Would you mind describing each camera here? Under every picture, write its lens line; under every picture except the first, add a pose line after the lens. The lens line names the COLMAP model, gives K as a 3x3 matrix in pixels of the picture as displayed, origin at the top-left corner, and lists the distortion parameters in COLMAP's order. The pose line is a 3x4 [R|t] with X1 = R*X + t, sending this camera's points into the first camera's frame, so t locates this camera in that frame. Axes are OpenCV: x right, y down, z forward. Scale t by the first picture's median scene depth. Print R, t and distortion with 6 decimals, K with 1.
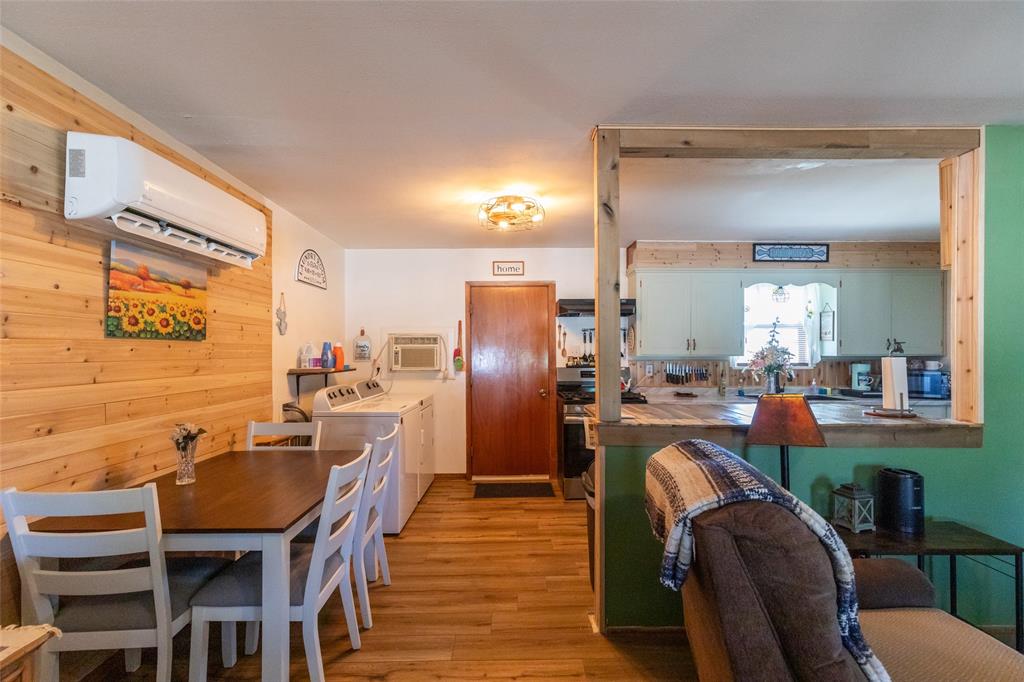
lens RADIAL K [[464.8, 0, 515.1], [0, 464.8, 348.1], [0, 0, 1]] dist [0.003706, 0.001220]
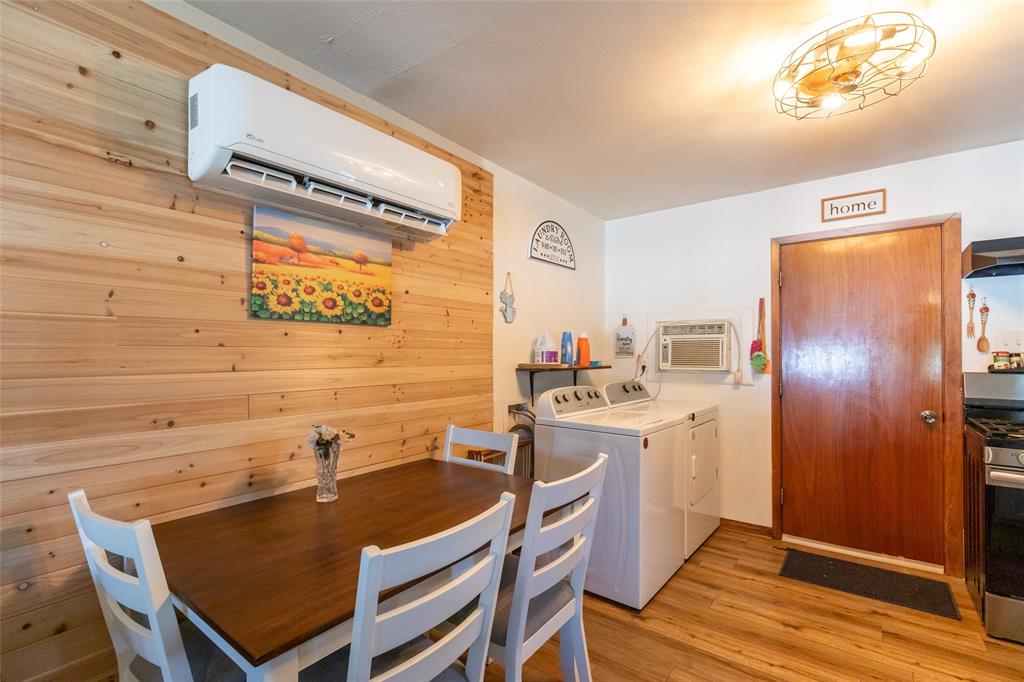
lens RADIAL K [[464.8, 0, 510.4], [0, 464.8, 352.3], [0, 0, 1]] dist [0.003706, 0.001220]
pose [[0.782228, 0.002362, -0.622988, 0.023975], [0.002026, 0.999978, 0.006336, 0.021054], [0.622989, -0.006218, 0.782206, 0.377062]]
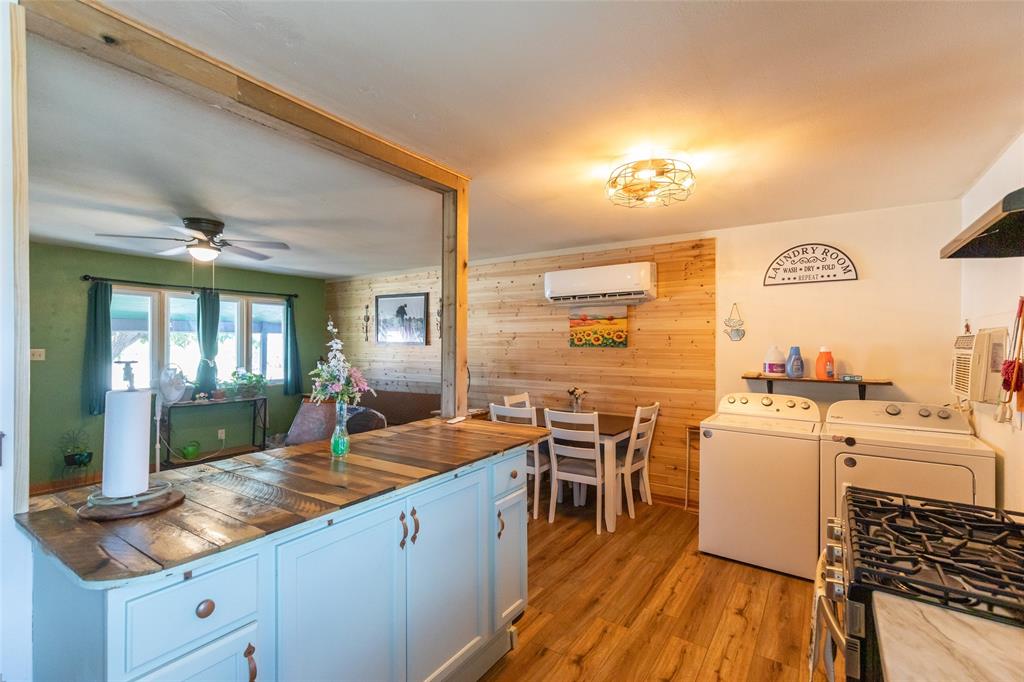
lens RADIAL K [[464.8, 0, 507.9], [0, 464.8, 343.3], [0, 0, 1]] dist [0.003706, 0.001220]
pose [[-0.592102, -0.000036, -0.805863, 0.784897], [0.004442, 0.999985, -0.003308, -0.022065], [0.805851, -0.005539, -0.592093, 1.321864]]
